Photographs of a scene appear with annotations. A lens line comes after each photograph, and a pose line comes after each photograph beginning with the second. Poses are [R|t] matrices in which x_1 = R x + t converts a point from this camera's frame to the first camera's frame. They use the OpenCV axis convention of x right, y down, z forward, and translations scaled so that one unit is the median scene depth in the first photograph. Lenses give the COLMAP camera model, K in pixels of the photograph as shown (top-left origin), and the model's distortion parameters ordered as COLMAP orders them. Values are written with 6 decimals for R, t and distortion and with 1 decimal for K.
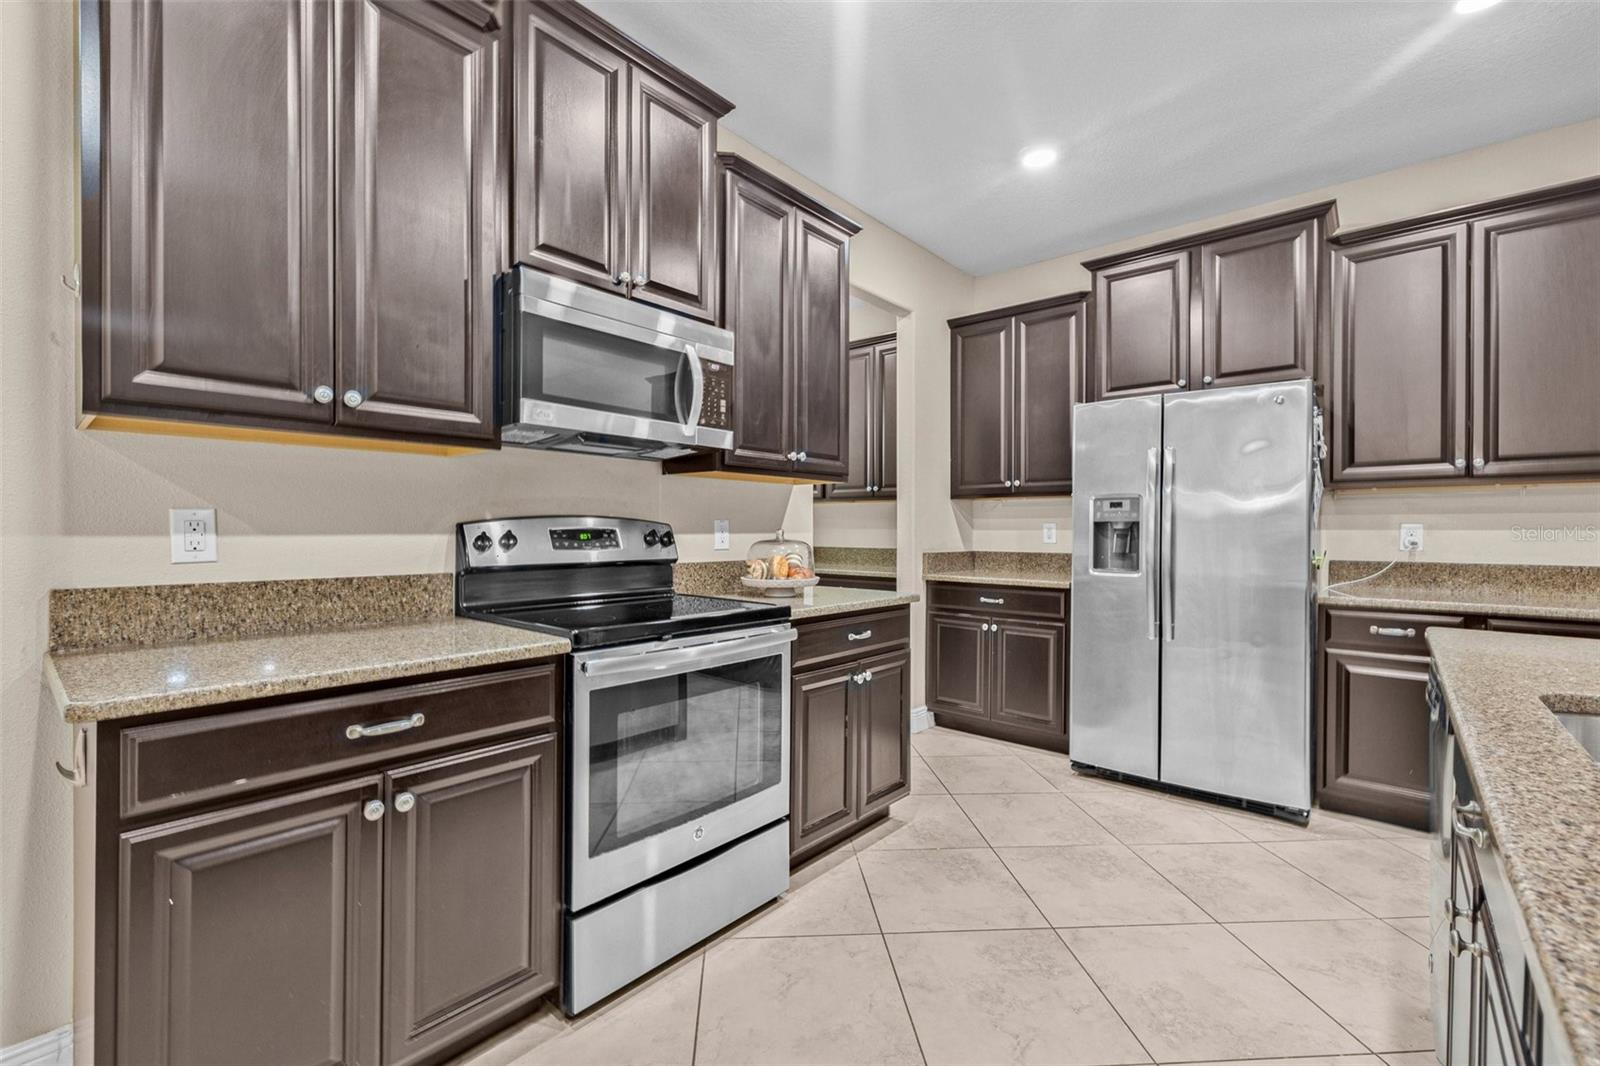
lens RADIAL K [[693.6, 0, 790.5], [0, 693.6, 529.0], [0, 0, 1]] dist [-0.000760, -0.000590]
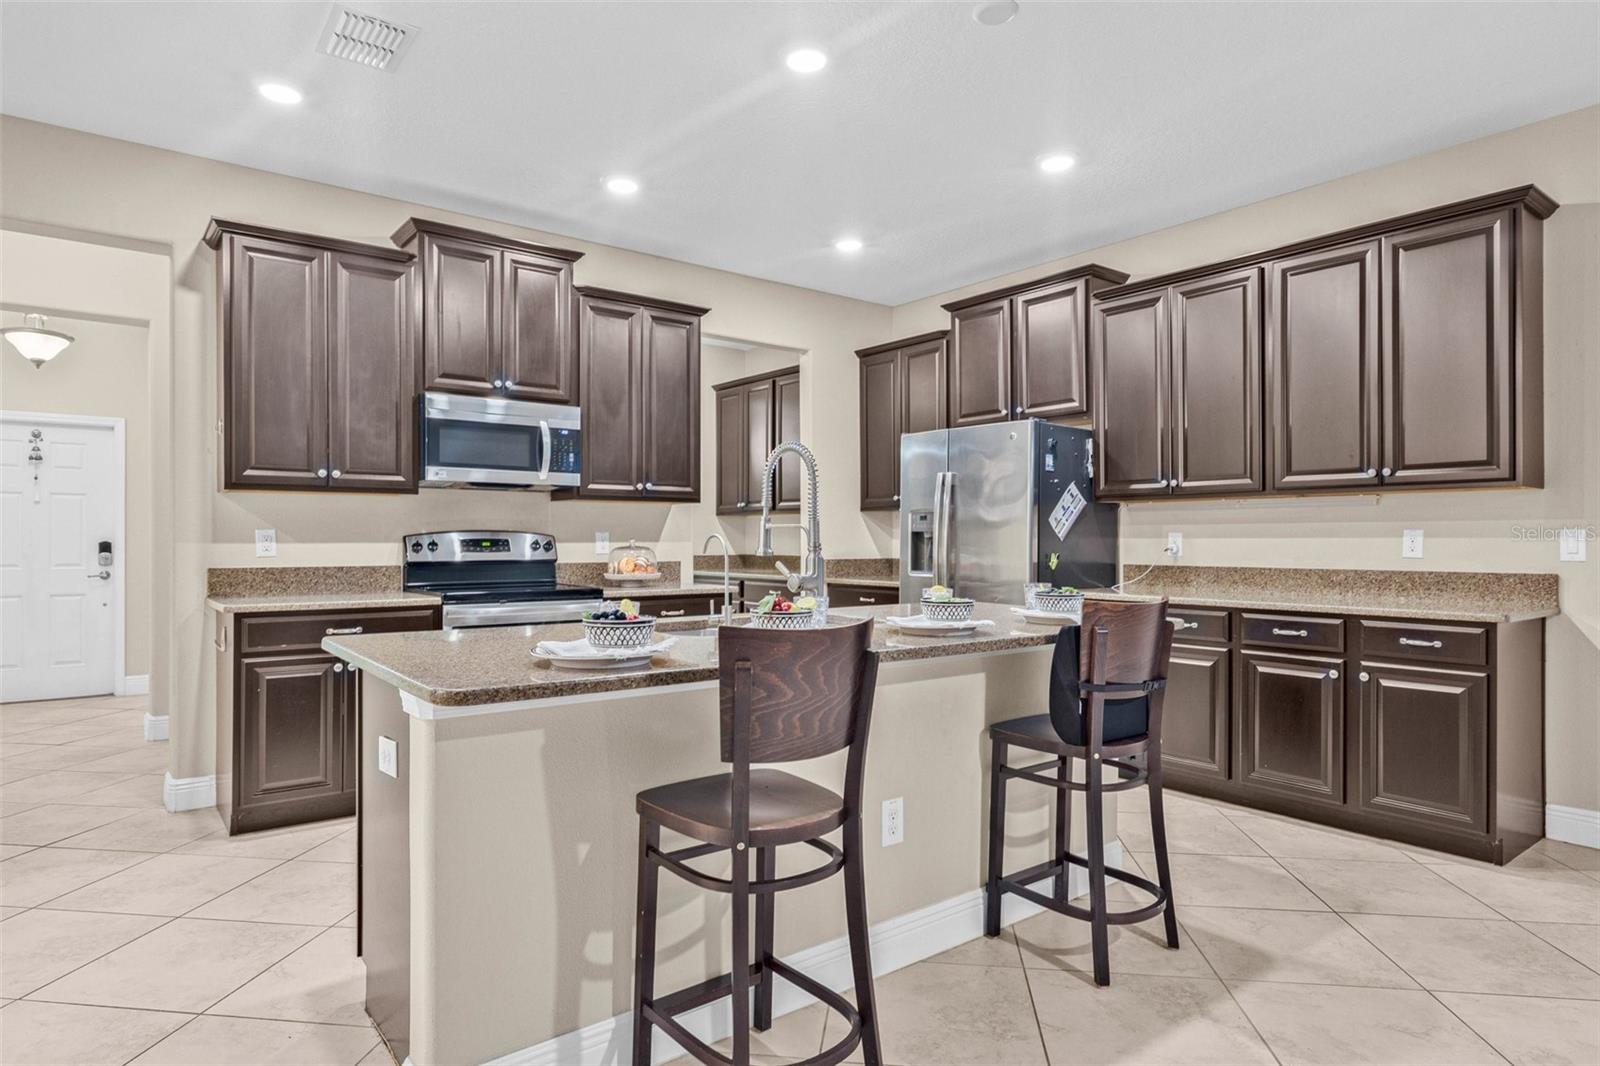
lens RADIAL K [[946.5, 0, 800.0], [0, 946.5, 533.0], [0, 0, 1]] dist [0.002609, 0.000113]
pose [[0.981031, -0.004386, -0.193800, 0.790968], [0.003159, 0.999973, -0.006641, 0.002343], [0.193824, 0.005903, 0.981018, -0.927781]]
